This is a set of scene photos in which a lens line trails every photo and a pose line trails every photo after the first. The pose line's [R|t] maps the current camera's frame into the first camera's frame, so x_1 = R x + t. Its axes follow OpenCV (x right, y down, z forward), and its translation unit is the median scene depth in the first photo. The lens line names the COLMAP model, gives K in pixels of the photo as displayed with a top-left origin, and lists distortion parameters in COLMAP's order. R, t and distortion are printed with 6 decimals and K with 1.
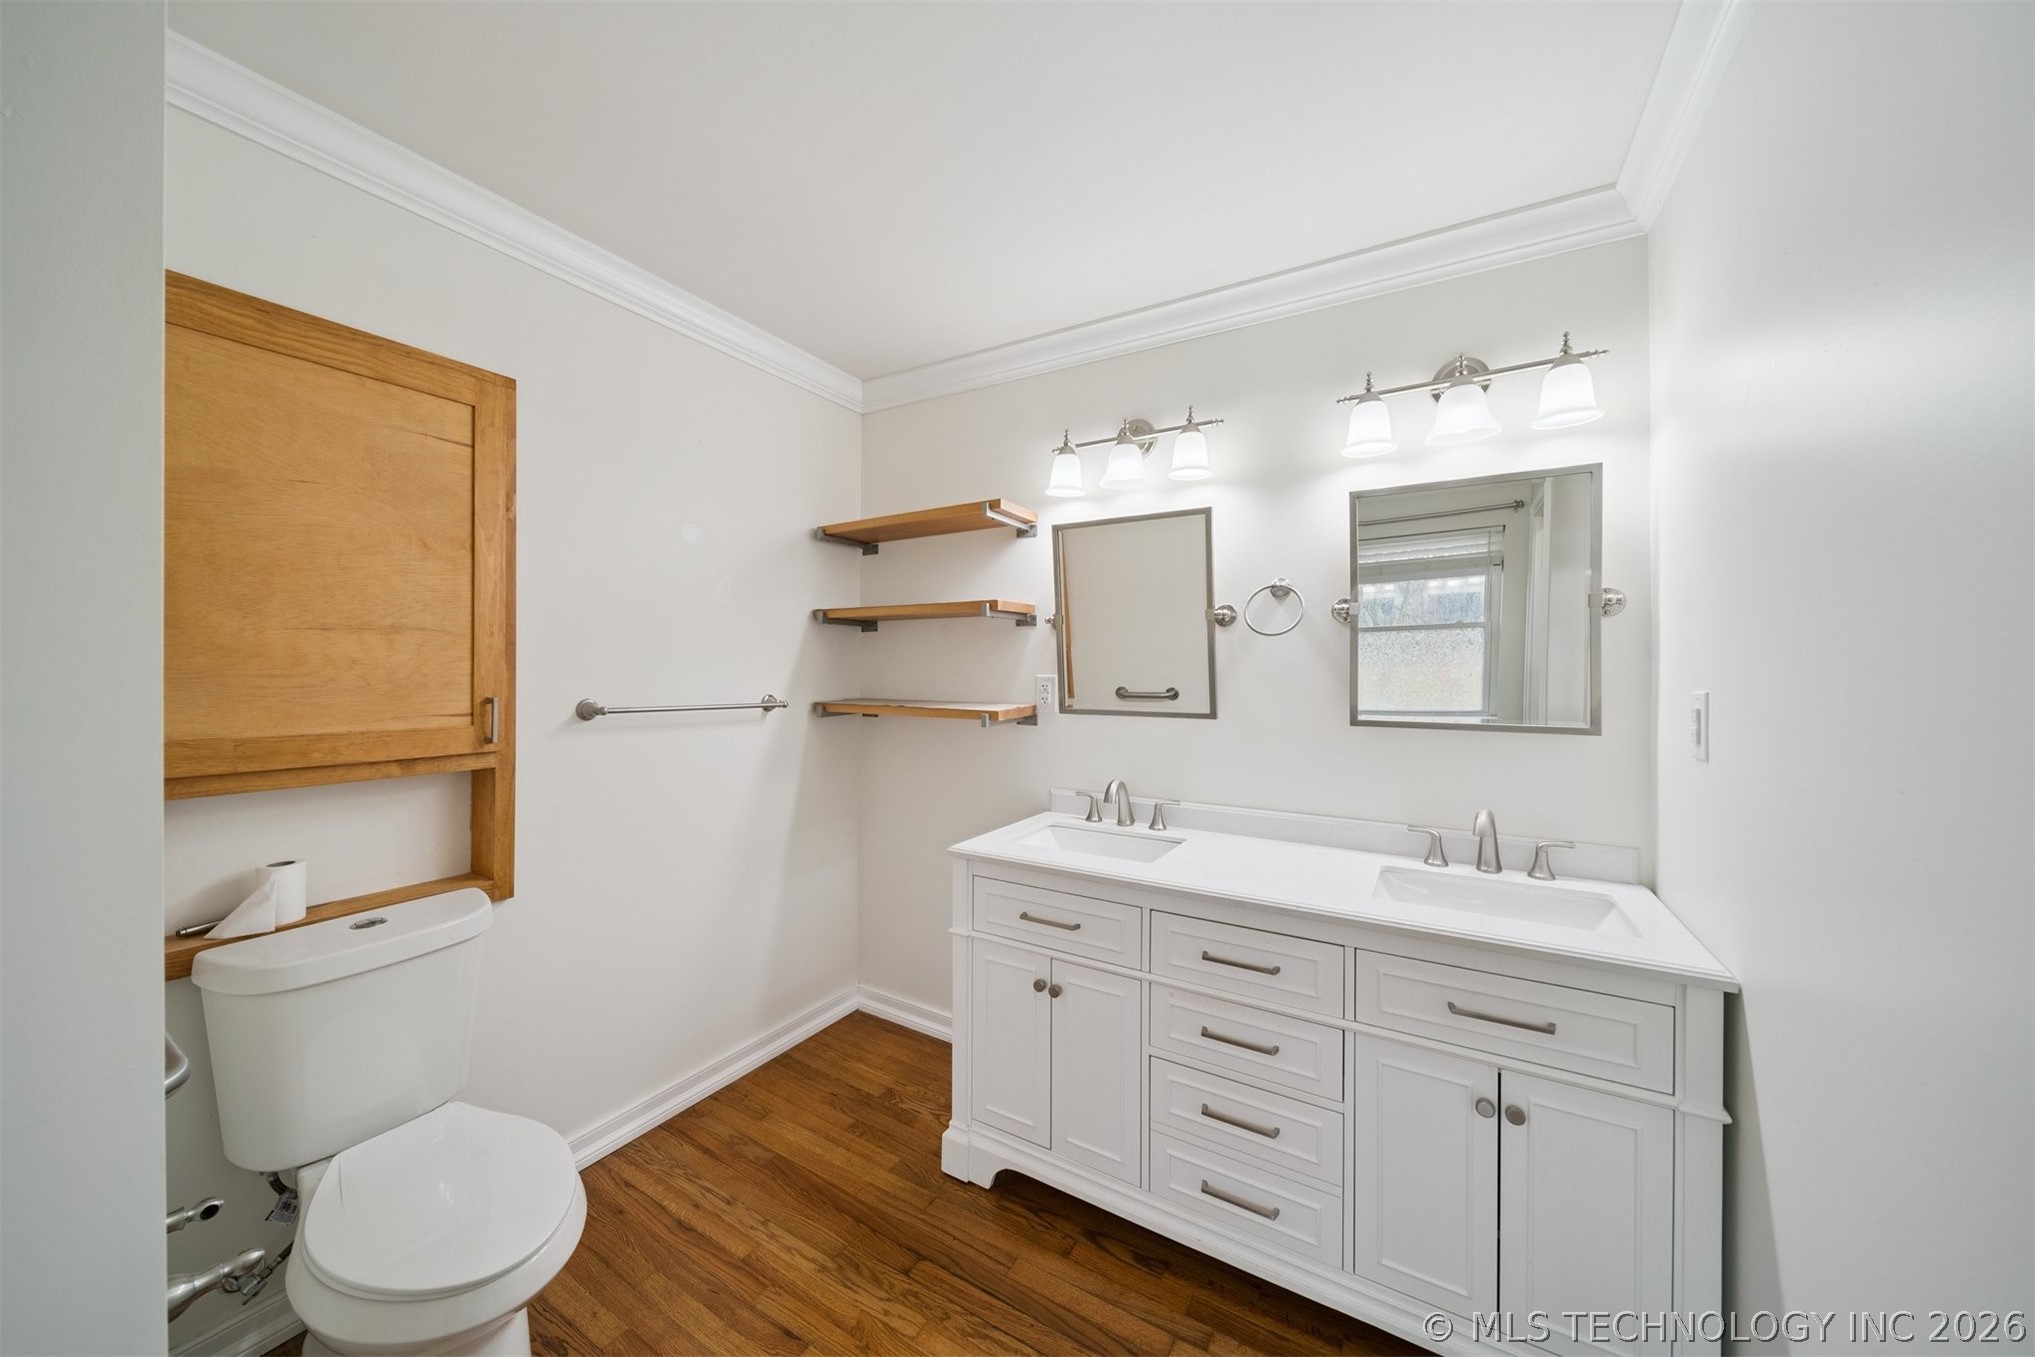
lens RADIAL K [[718.0, 0, 1012.8], [0, 718.0, 672.7], [0, 0, 1]] dist [0.001013, -0.001958]
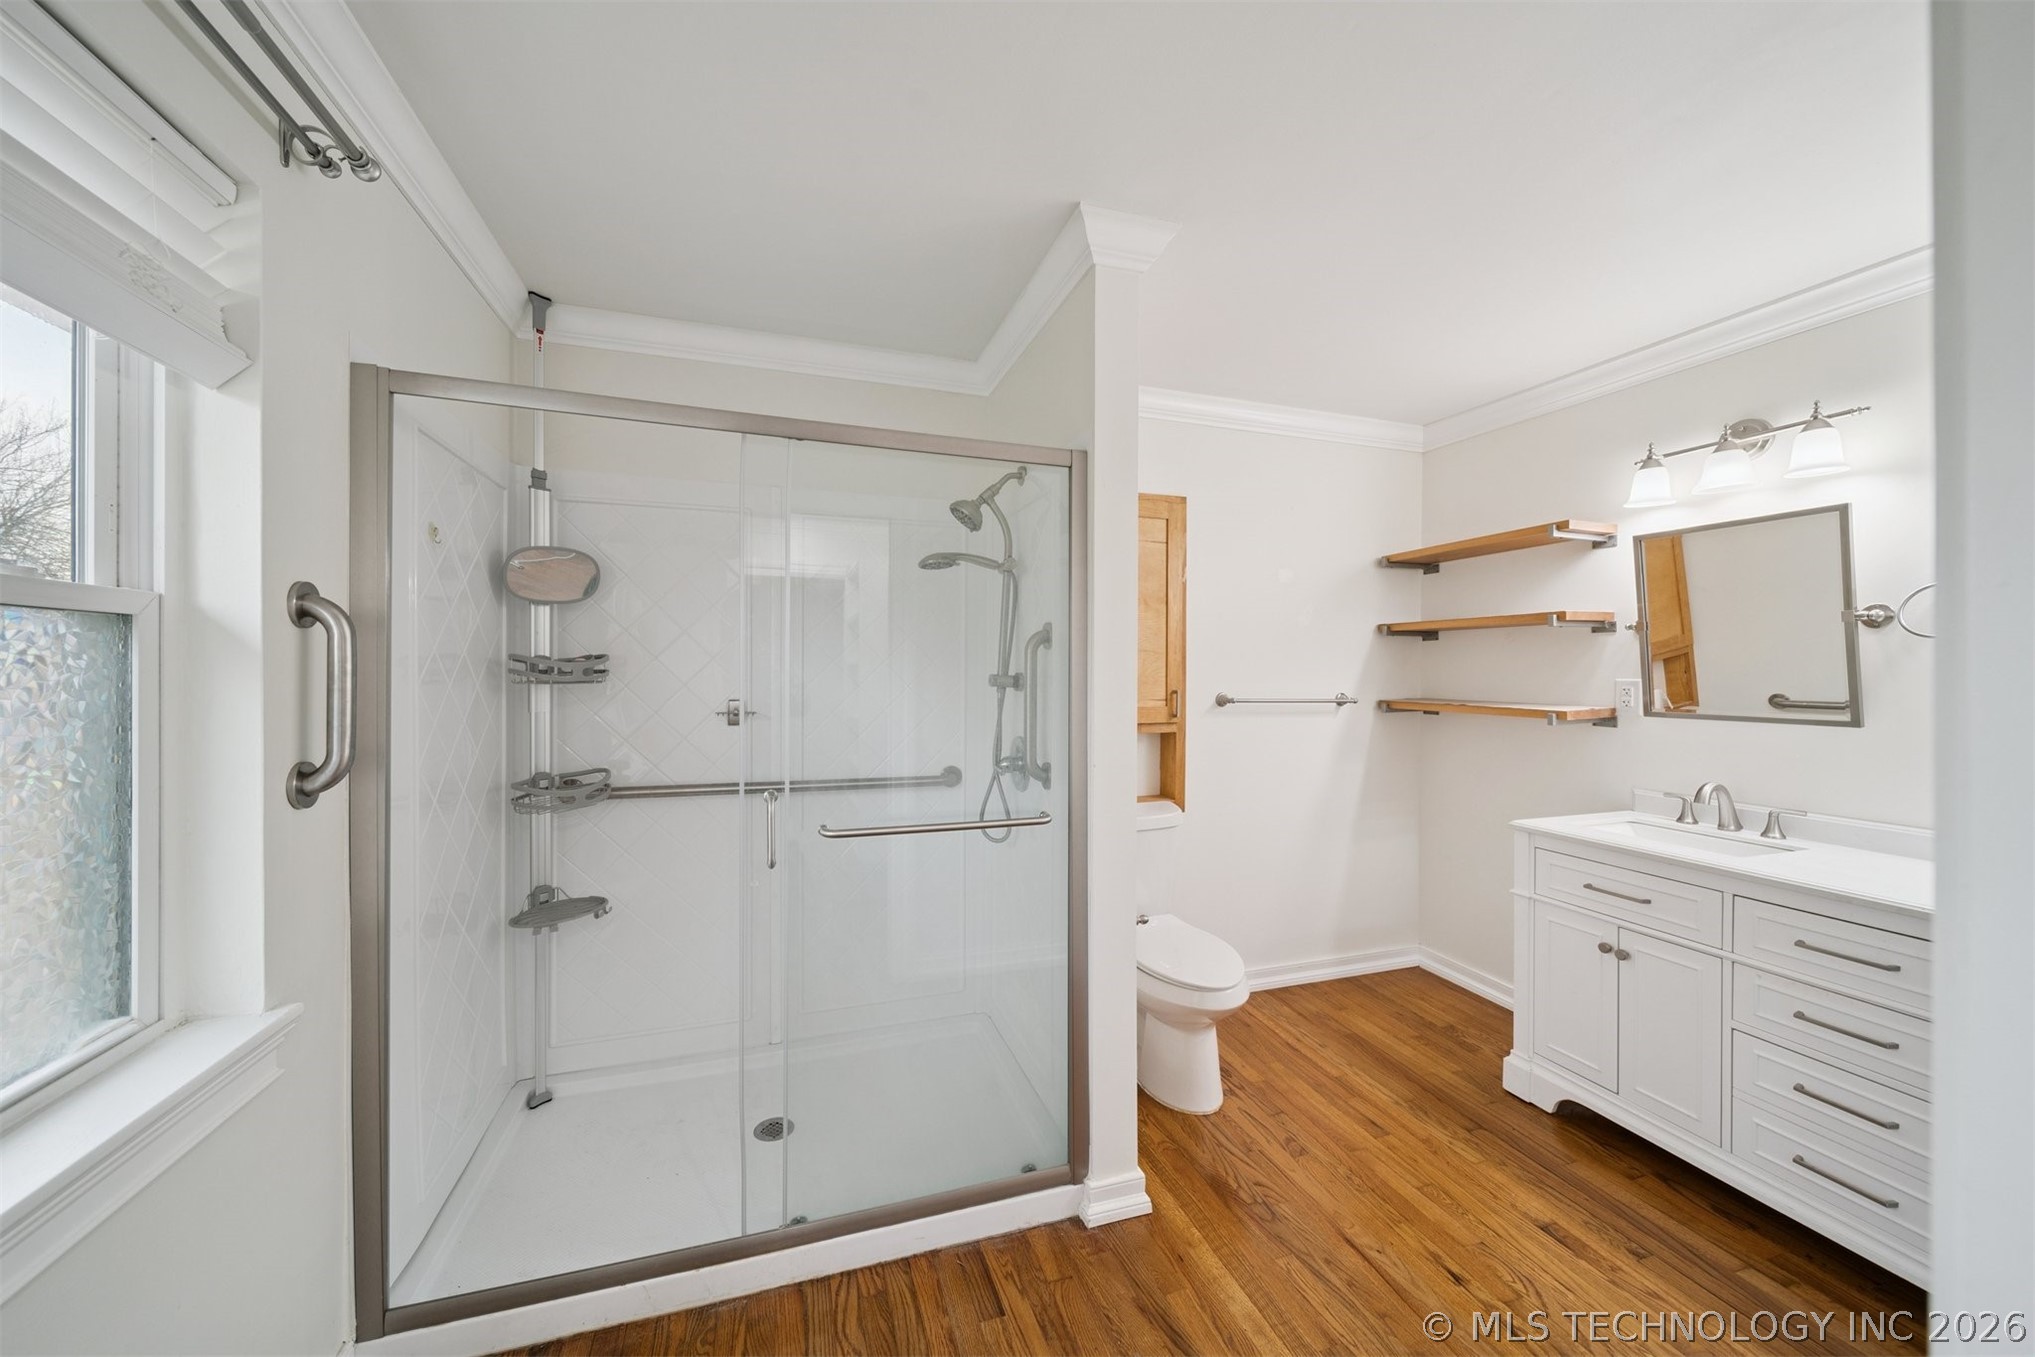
lens RADIAL K [[718.0, 0, 993.3], [0, 718.0, 671.4], [0, 0, 1]] dist [0.001013, -0.001958]
pose [[0.744207, -0.000530, -0.667949, 0.063841], [-0.003126, 0.999986, -0.004276, -0.000538], [0.667942, 0.005271, 0.744195, -0.435184]]
